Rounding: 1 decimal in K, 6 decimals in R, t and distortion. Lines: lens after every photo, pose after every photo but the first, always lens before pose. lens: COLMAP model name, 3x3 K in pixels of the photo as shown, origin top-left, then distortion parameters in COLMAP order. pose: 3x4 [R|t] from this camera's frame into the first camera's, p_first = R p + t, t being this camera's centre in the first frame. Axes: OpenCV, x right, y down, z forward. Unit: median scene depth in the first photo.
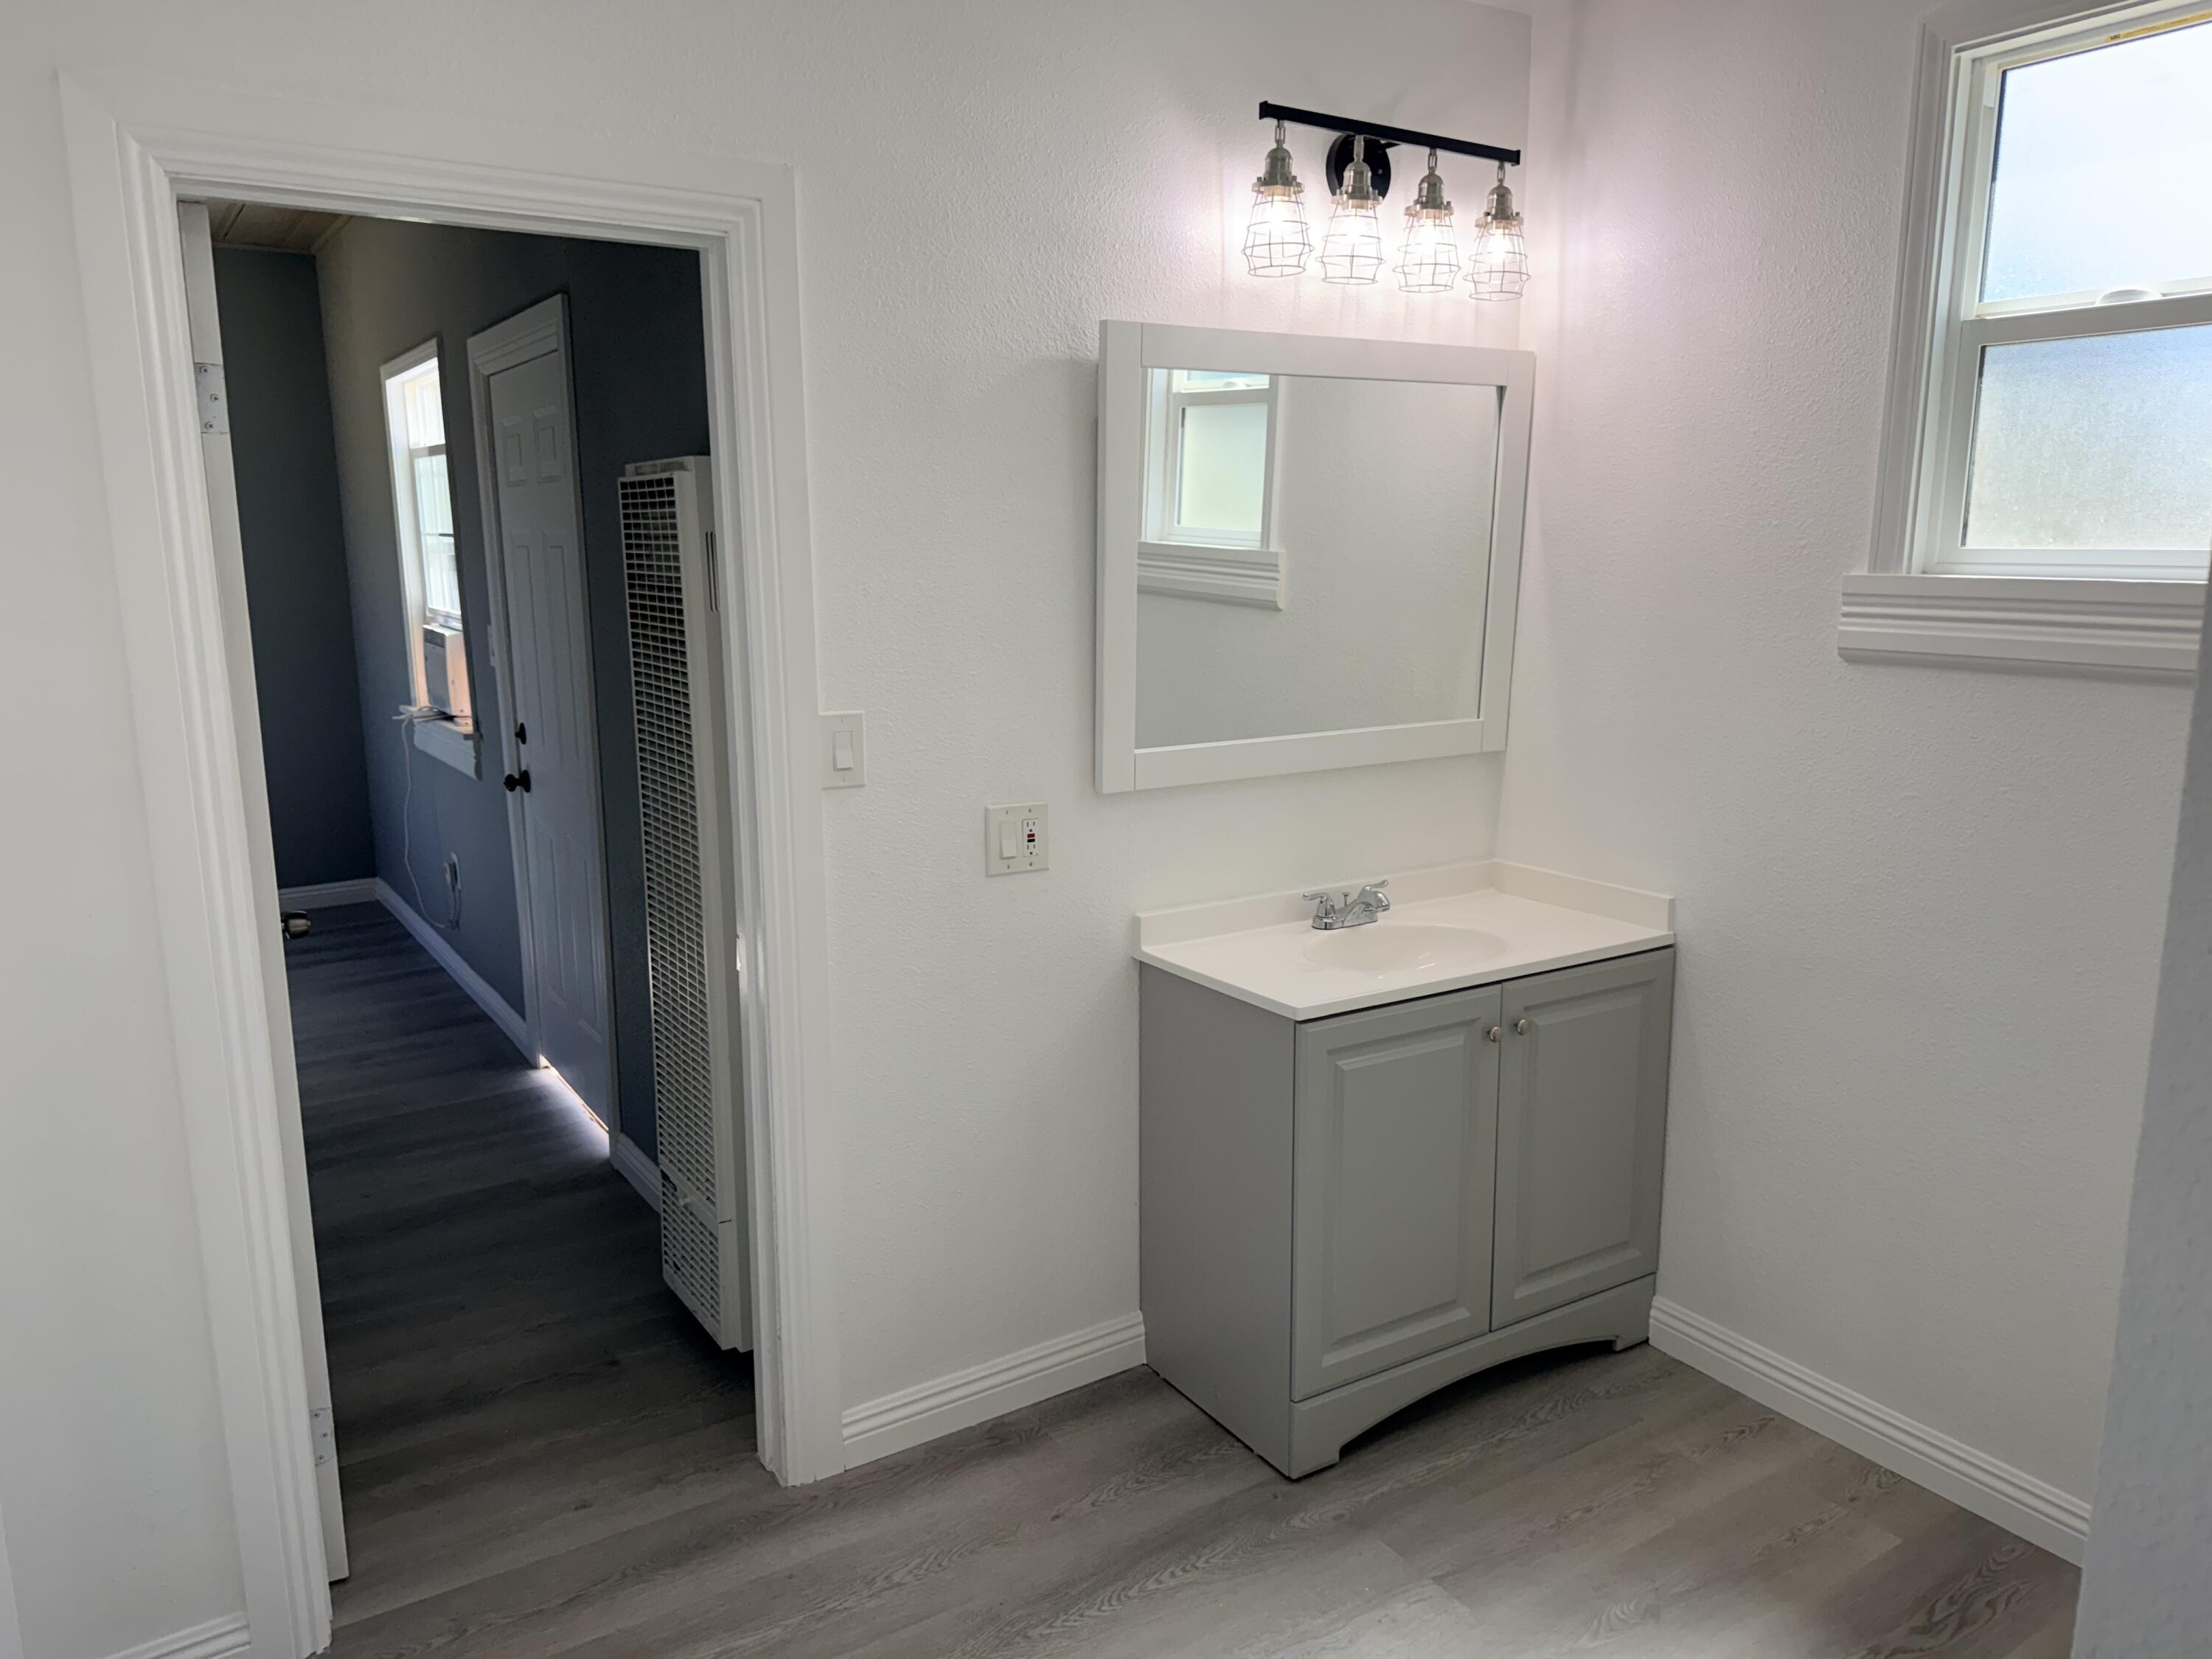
lens RADIAL K [[1559.8, 0, 1106.0], [0, 1559.8, 829.5], [0, 0, 1]] dist [-0.000220, -0.004717]
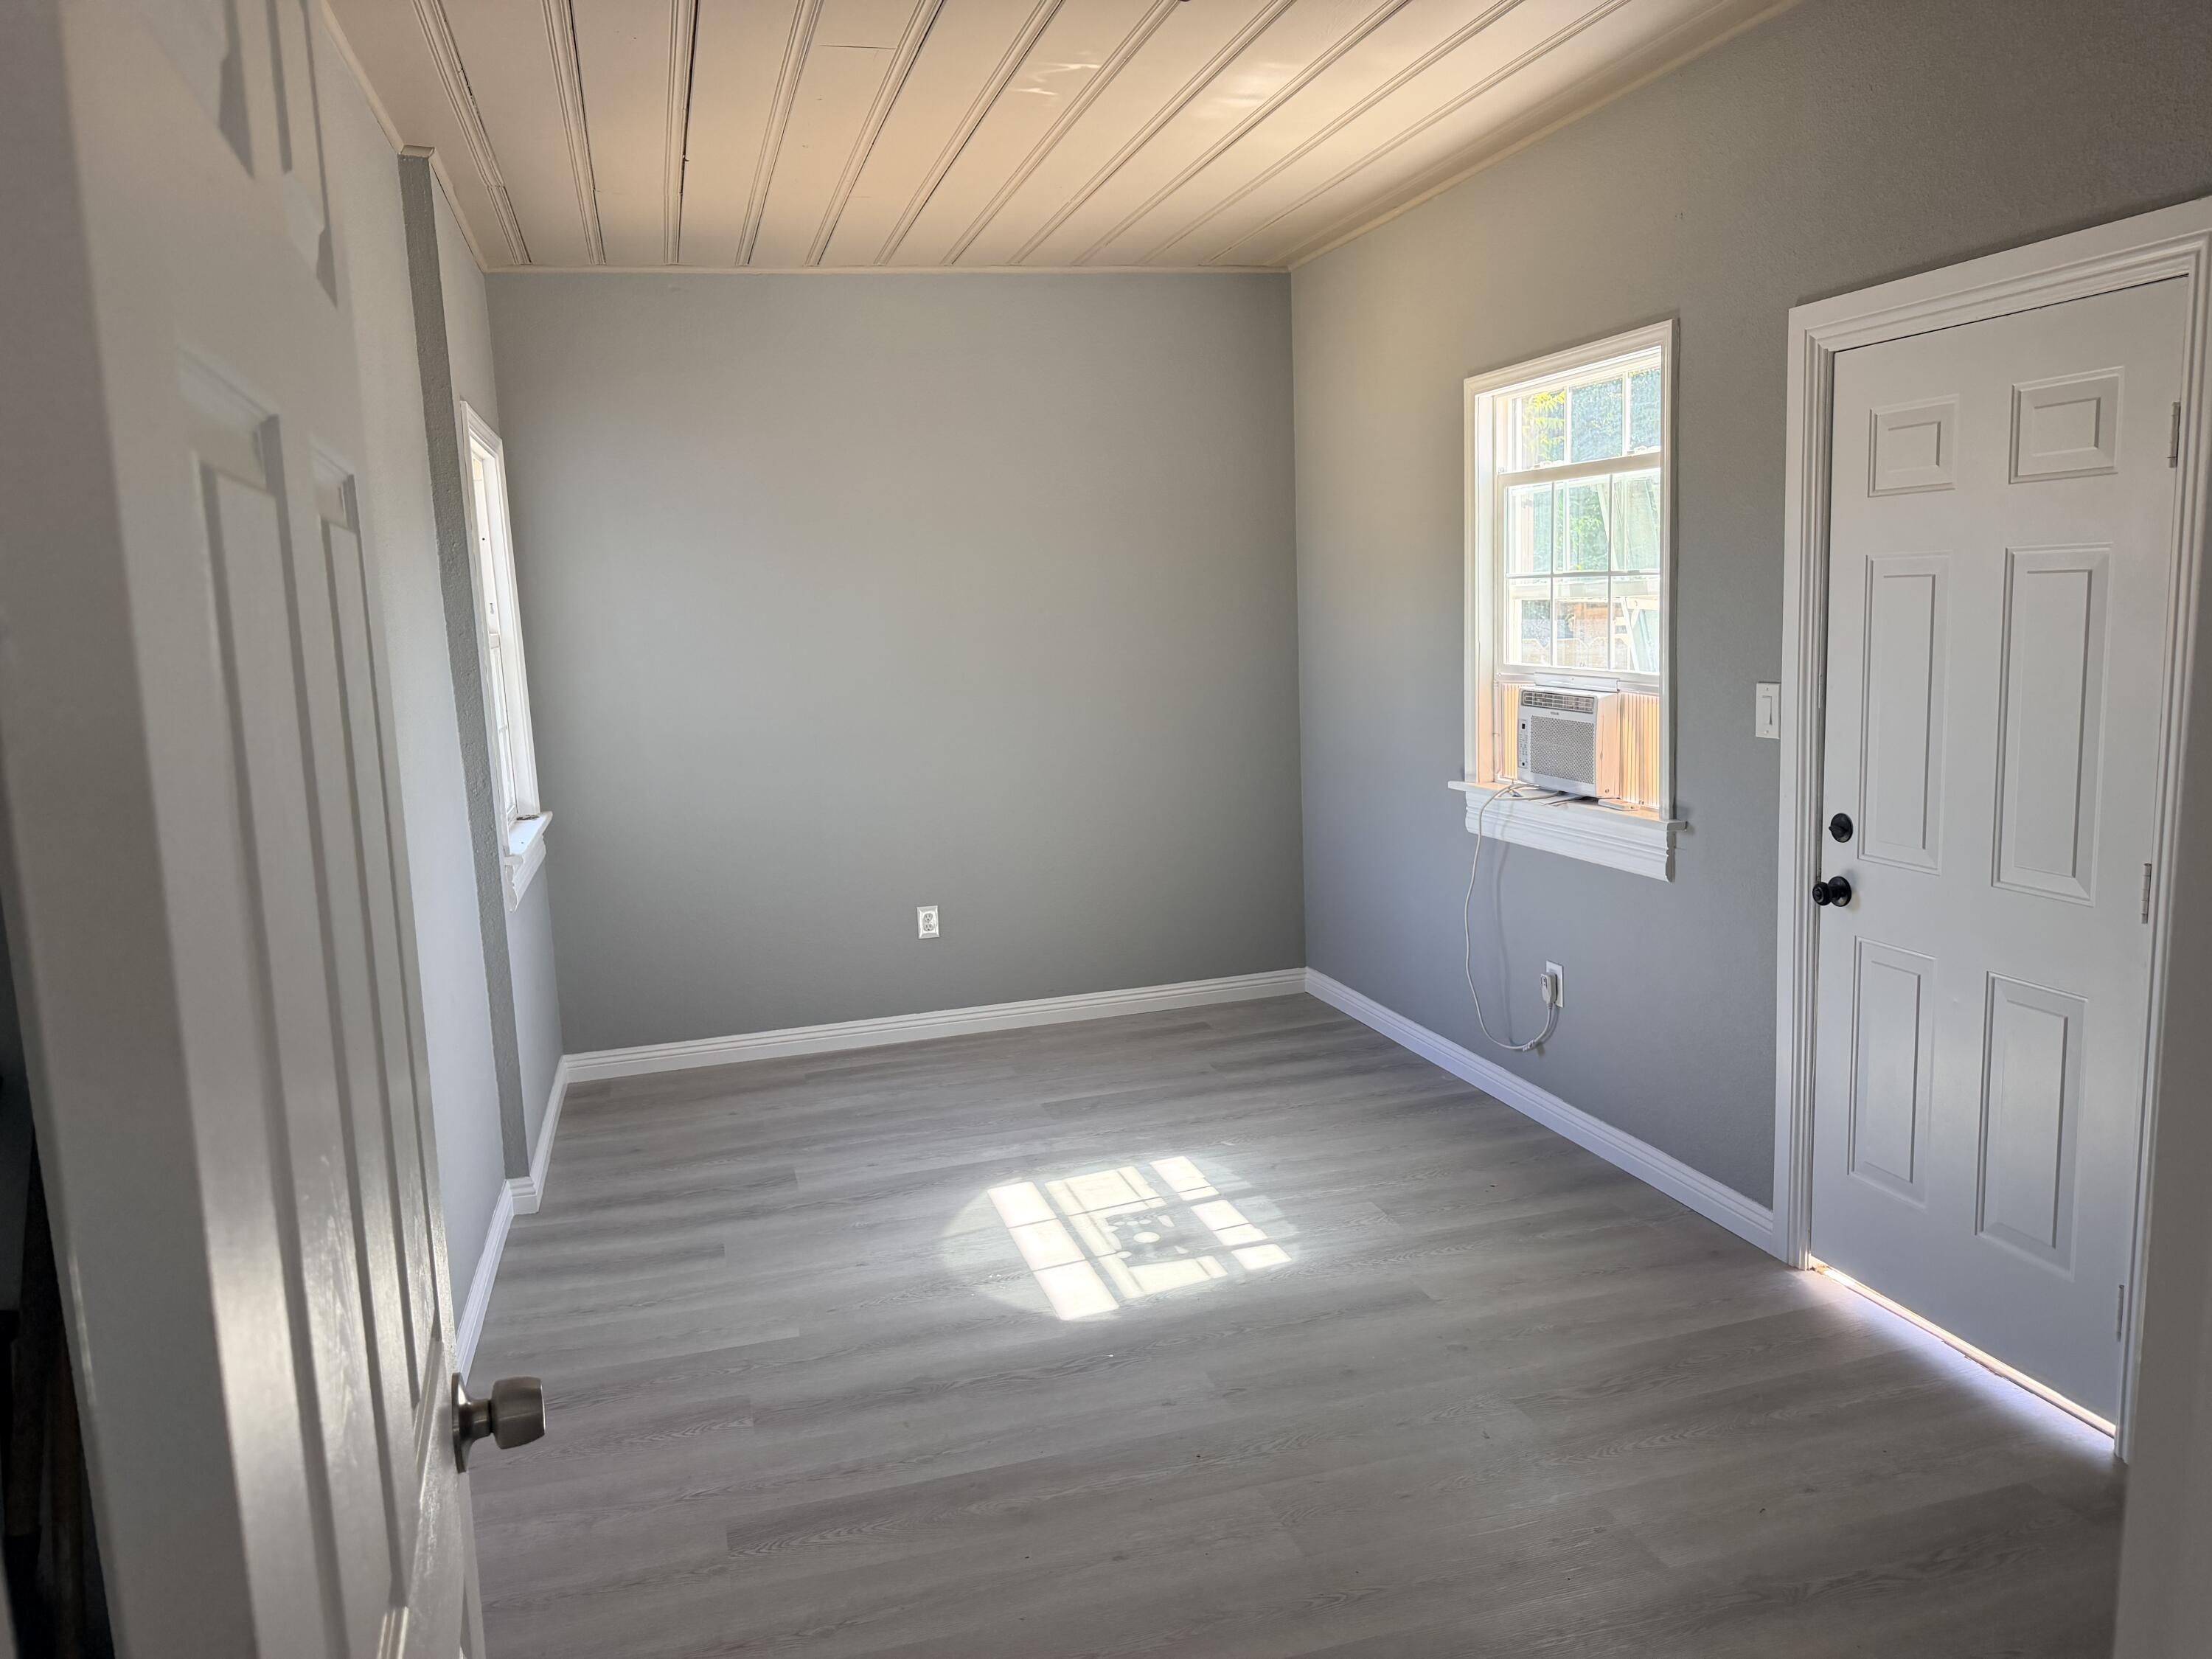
lens RADIAL K [[1559.8, 0, 1106.0], [0, 1559.8, 829.5], [0, 0, 1]] dist [-0.000220, -0.004717]
pose [[0.954821, 0.019423, -0.296547, -0.392642], [-0.029973, 0.999068, -0.031072, -0.021784], [0.295667, 0.038557, 0.954513, 0.145309]]
